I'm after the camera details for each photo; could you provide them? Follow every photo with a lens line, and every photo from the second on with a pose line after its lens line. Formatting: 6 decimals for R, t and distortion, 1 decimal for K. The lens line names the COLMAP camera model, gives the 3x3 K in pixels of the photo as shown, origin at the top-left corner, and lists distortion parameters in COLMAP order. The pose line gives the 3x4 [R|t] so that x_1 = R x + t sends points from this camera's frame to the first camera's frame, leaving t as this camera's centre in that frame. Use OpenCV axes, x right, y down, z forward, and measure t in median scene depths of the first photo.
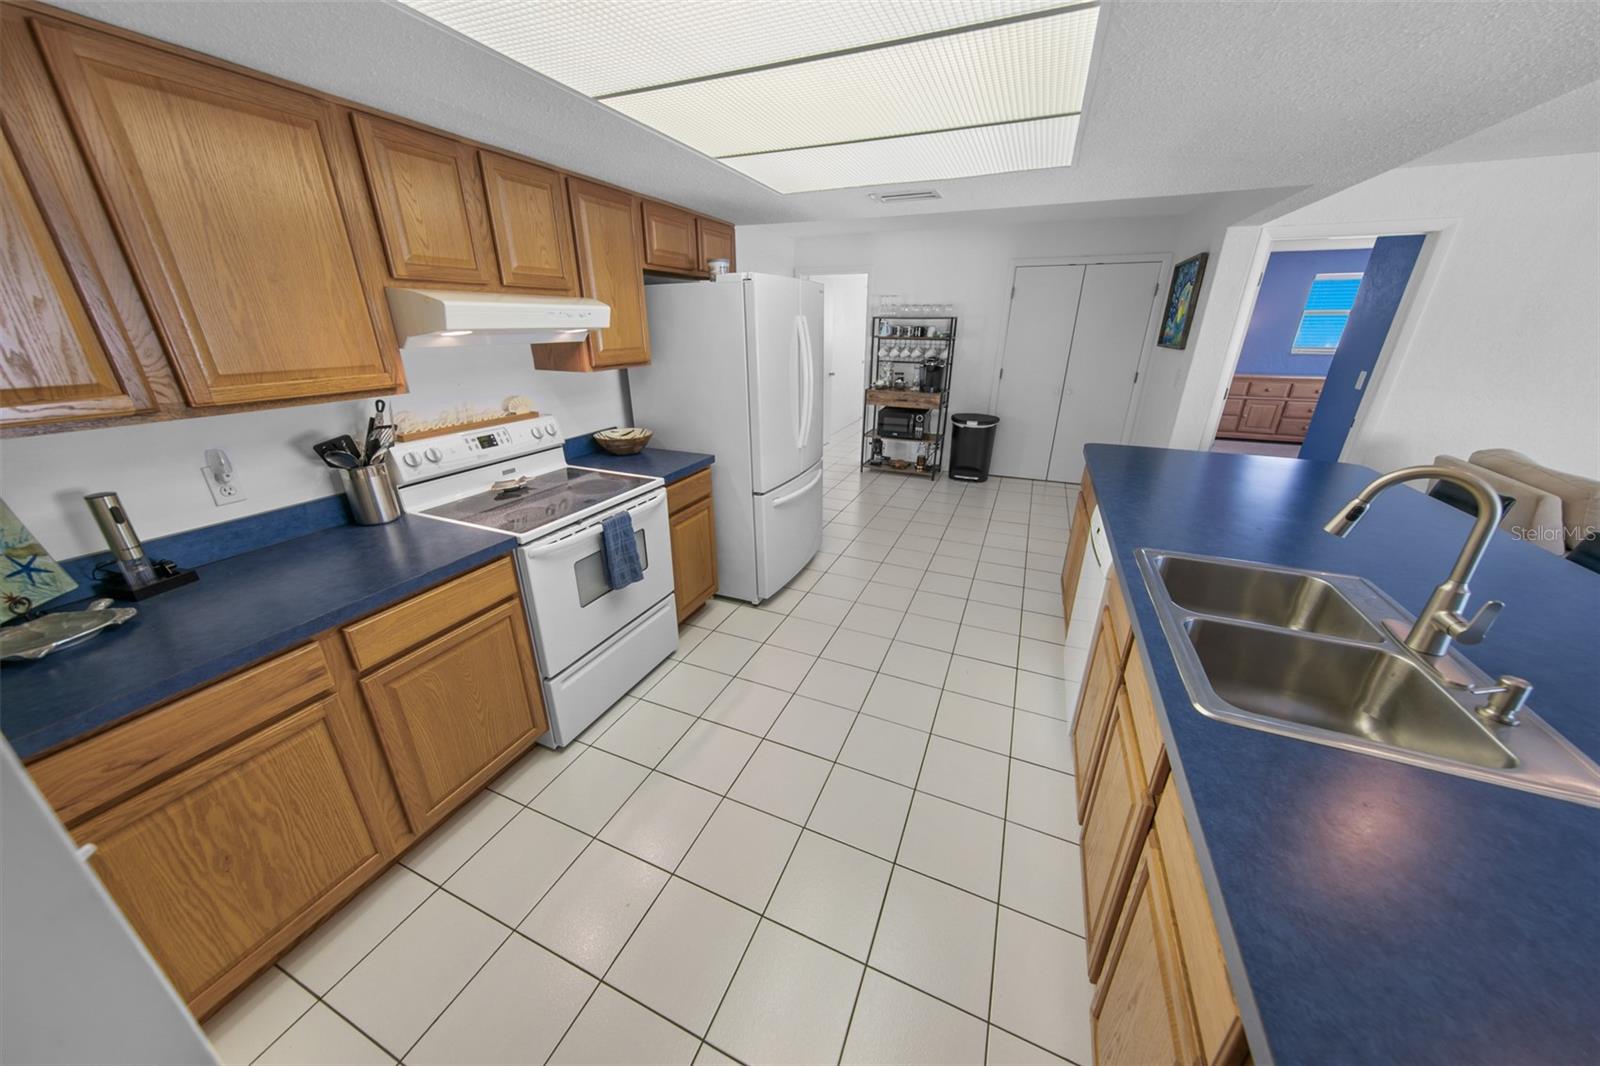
lens RADIAL K [[535.1, 0, 800.1], [0, 535.1, 527.1], [0, 0, 1]] dist [0.000795, 0.000021]
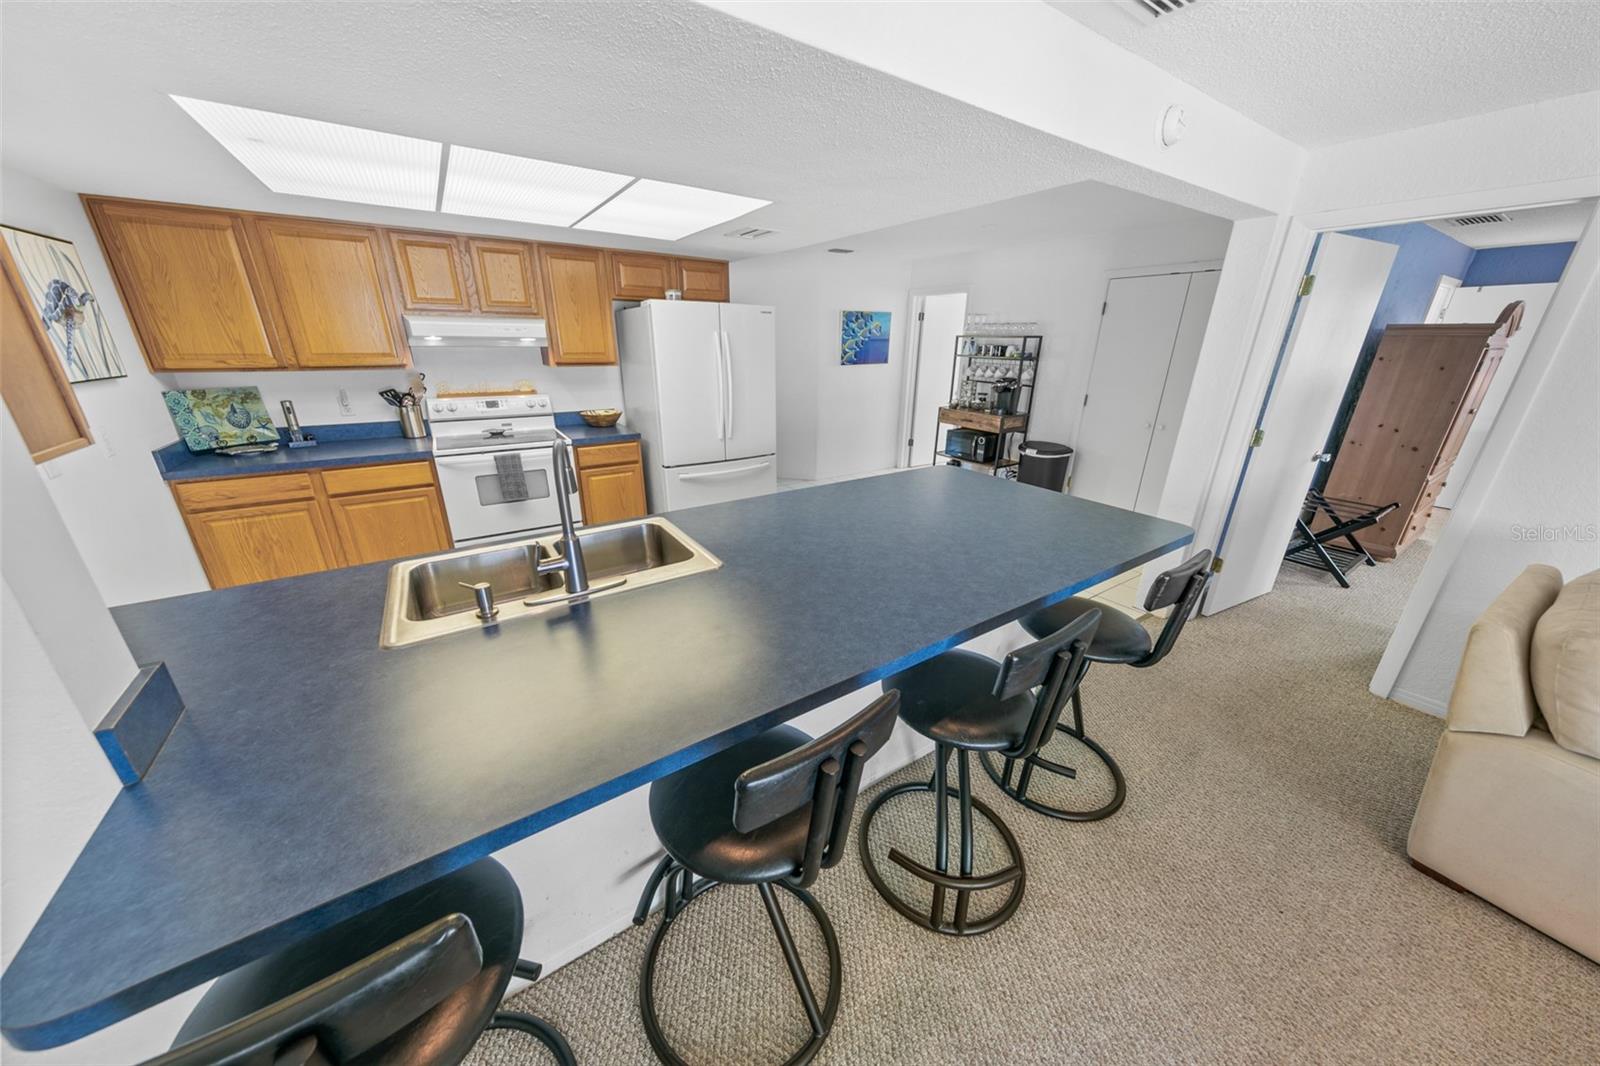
lens RADIAL K [[535.1, 0, 800.1], [0, 535.1, 527.1], [0, 0, 1]] dist [0.000795, 0.000021]
pose [[0.839286, 0.187205, -0.510444, 1.064608], [-0.205085, 0.978504, 0.021659, -0.017393], [0.503526, 0.086506, 0.859638, 0.075994]]
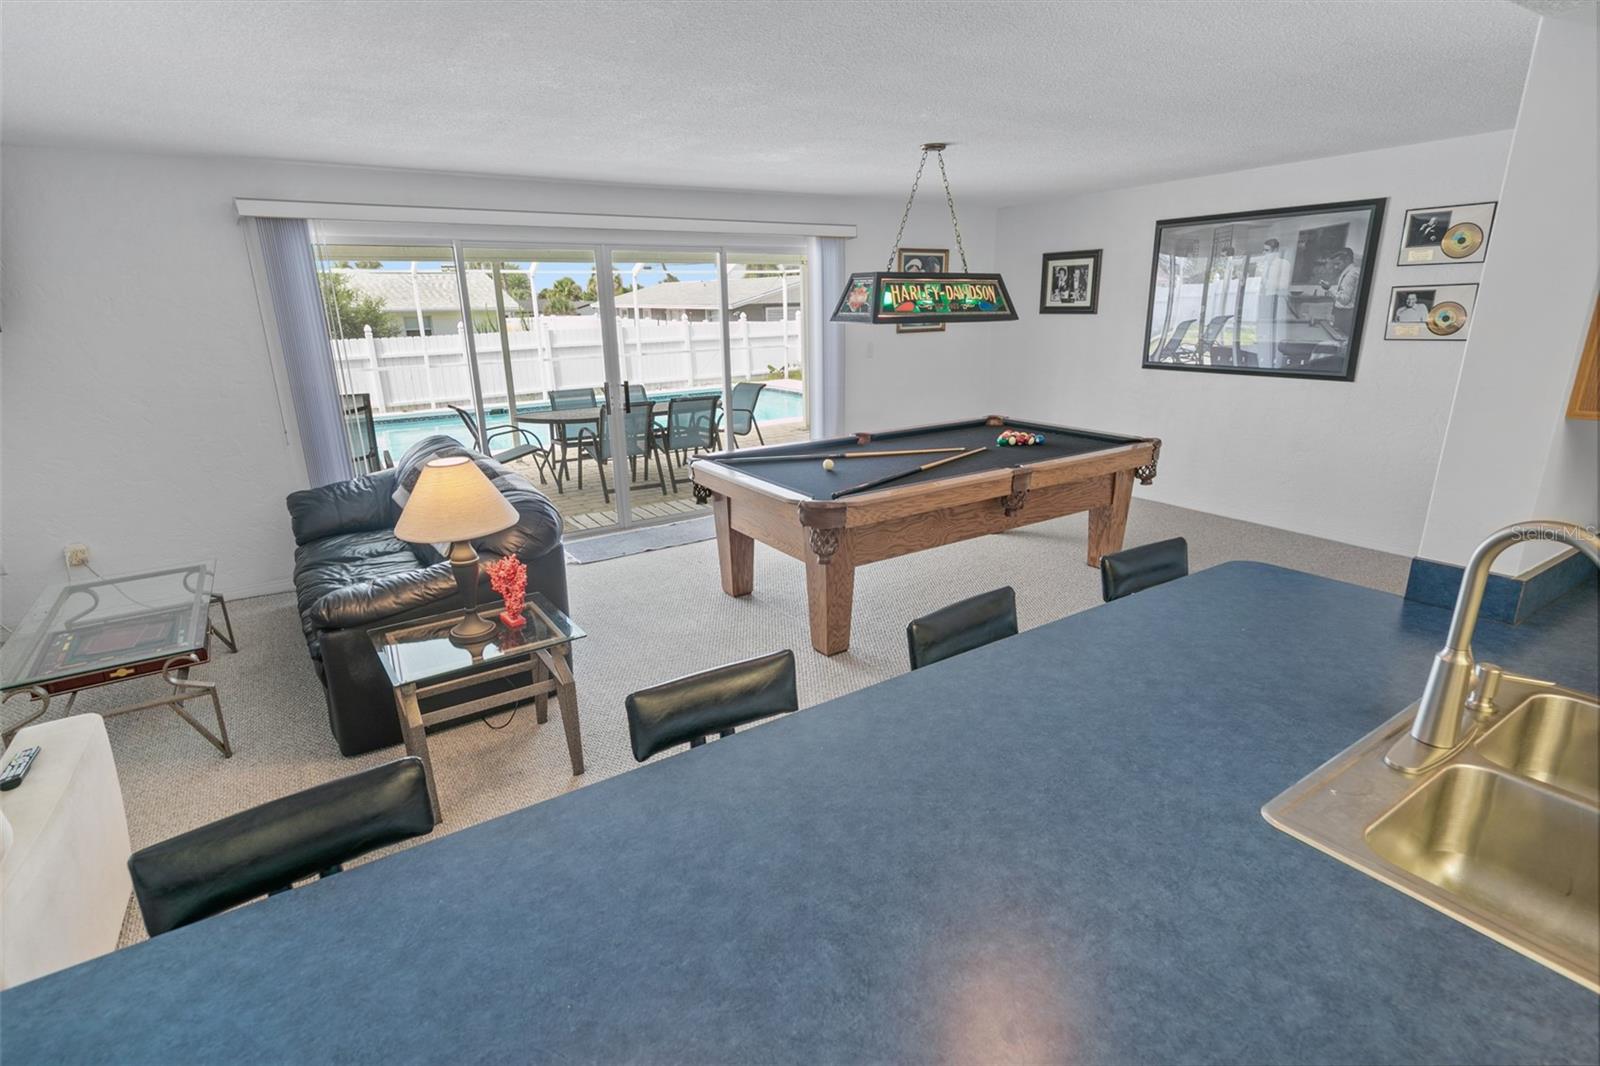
lens RADIAL K [[776.9, 0, 800.0], [0, 776.9, 533.0], [0, 0, 1]] dist [0.002384, 0.000007]
pose [[-0.832034, -0.149649, 0.534159, 0.655534], [0.215152, 0.800491, 0.559396, -0.382191], [-0.511302, 0.580361, -0.633838, 0.947075]]
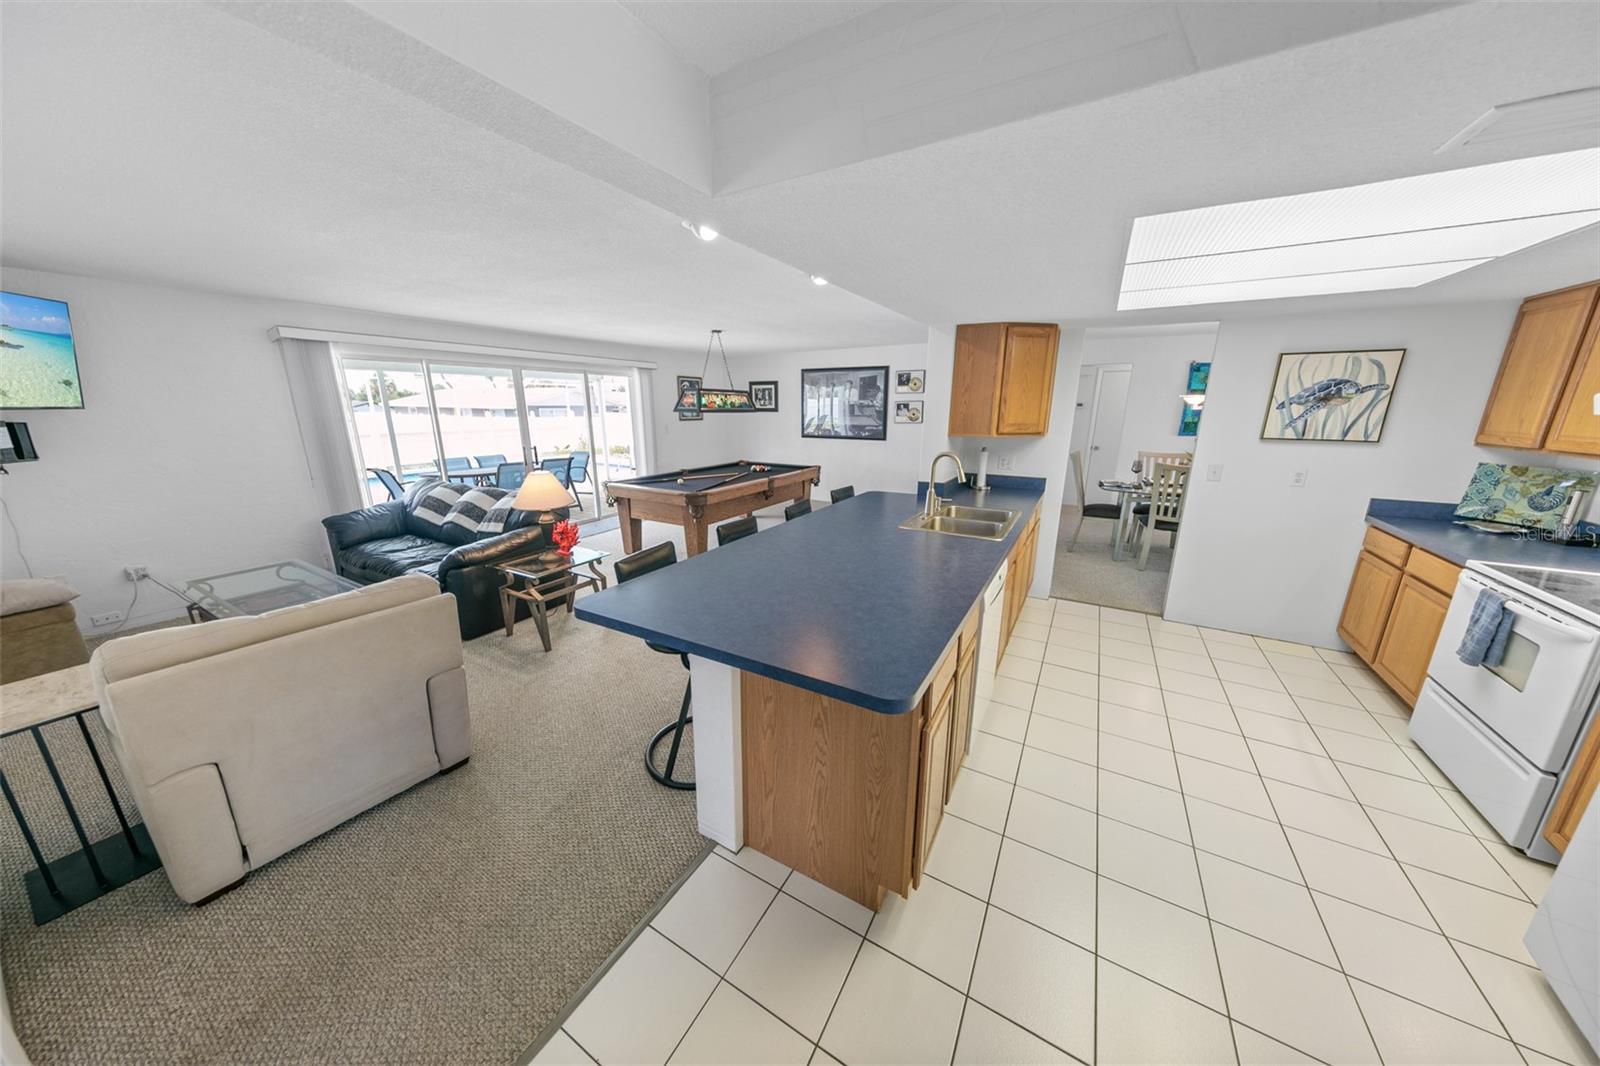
lens RADIAL K [[493.8, 0, 800.0], [0, 493.8, 533.0], [0, 0, 1]] dist [0.002660, 0.000088]
pose [[-0.991994, -0.038826, 0.120166, 0.739208], [0.039064, 0.810545, 0.584372, -0.615097], [-0.120089, 0.584388, -0.802539, 1.590849]]
